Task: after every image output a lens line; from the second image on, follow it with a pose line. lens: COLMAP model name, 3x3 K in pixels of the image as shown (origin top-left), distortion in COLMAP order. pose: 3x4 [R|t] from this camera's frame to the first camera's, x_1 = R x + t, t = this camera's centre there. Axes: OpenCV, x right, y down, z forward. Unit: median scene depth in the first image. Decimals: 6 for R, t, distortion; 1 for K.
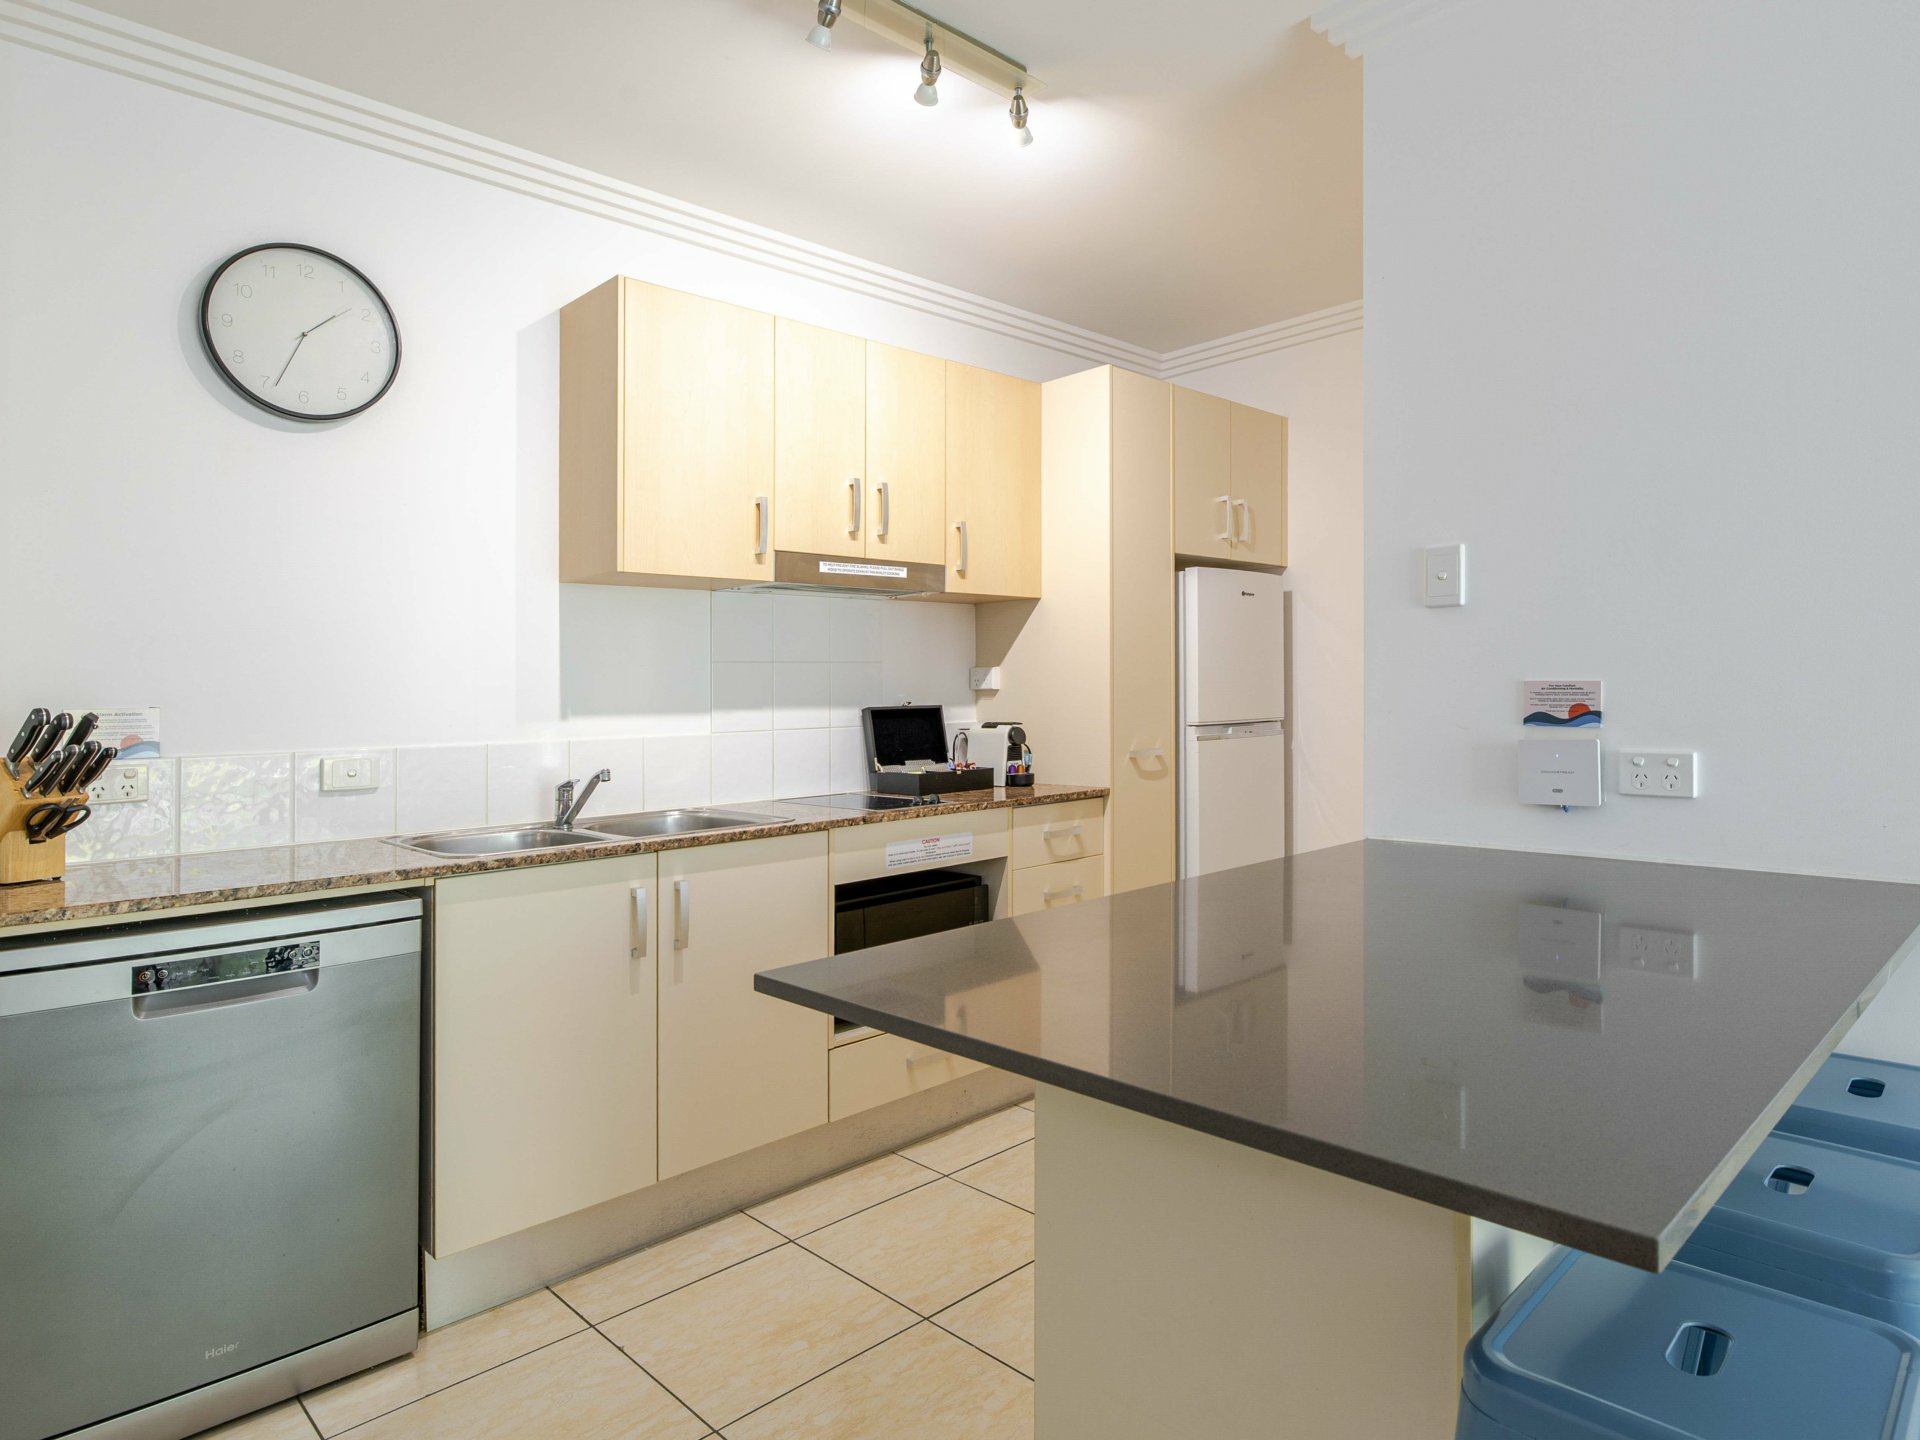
lens RADIAL K [[964.5, 0, 960.1], [0, 964.5, 711.7], [0, 0, 1]] dist [0.002005, -0.000494]
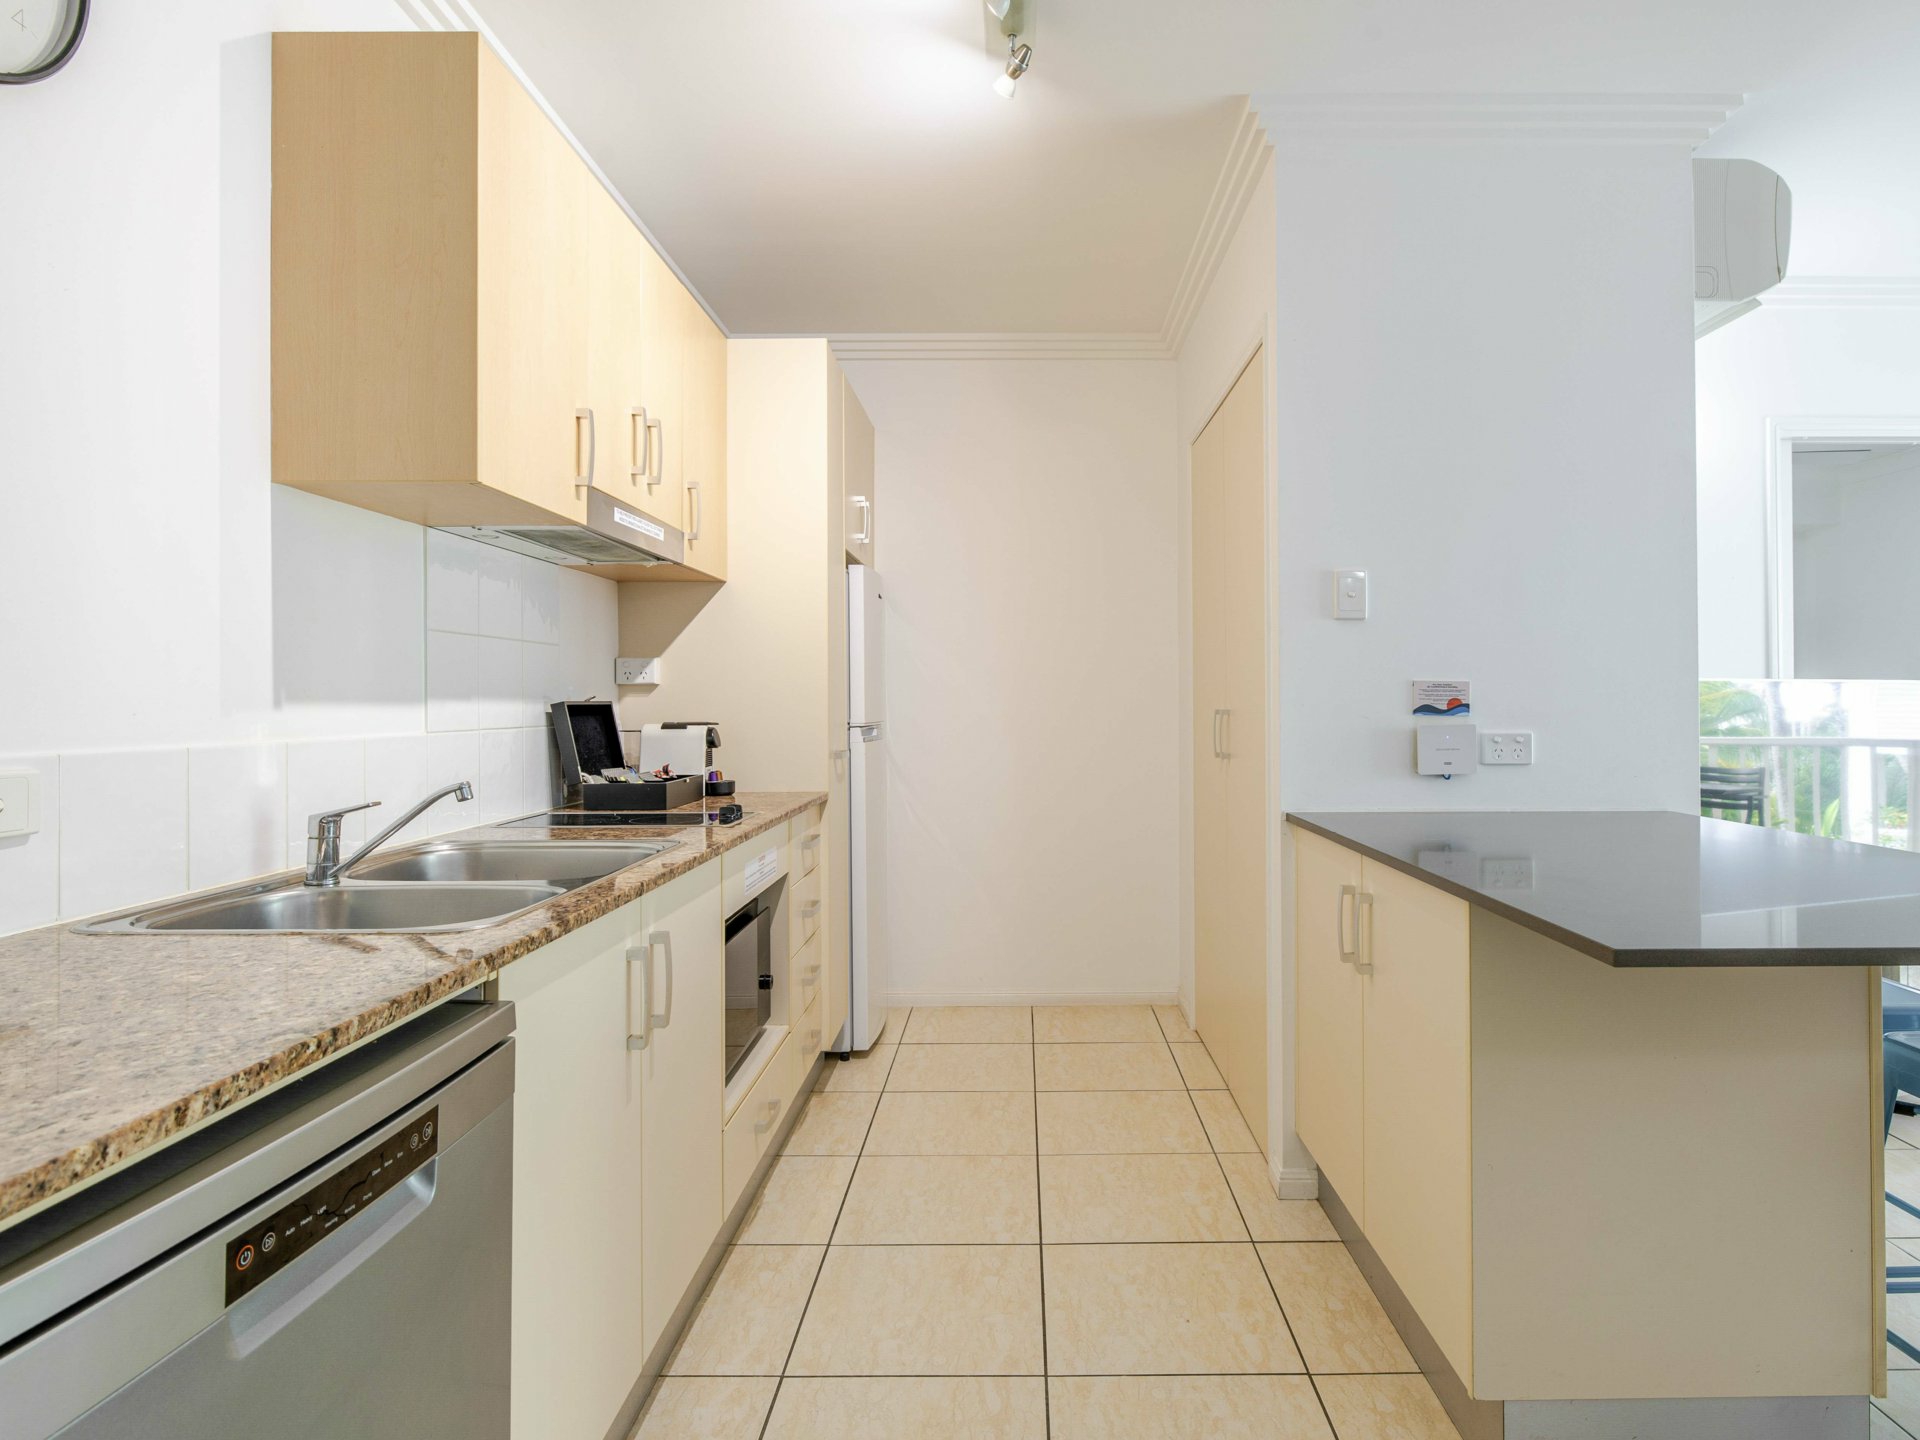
lens RADIAL K [[992.3, 0, 960.0], [0, 992.3, 720.0], [0, 0, 1]] dist [-0.002658, 0.000069]
pose [[0.764446, 0.003606, 0.644677, -0.505491], [-0.000871, 0.999989, -0.004560, 0.018860], [-0.644687, 0.002924, 0.764441, 0.255392]]
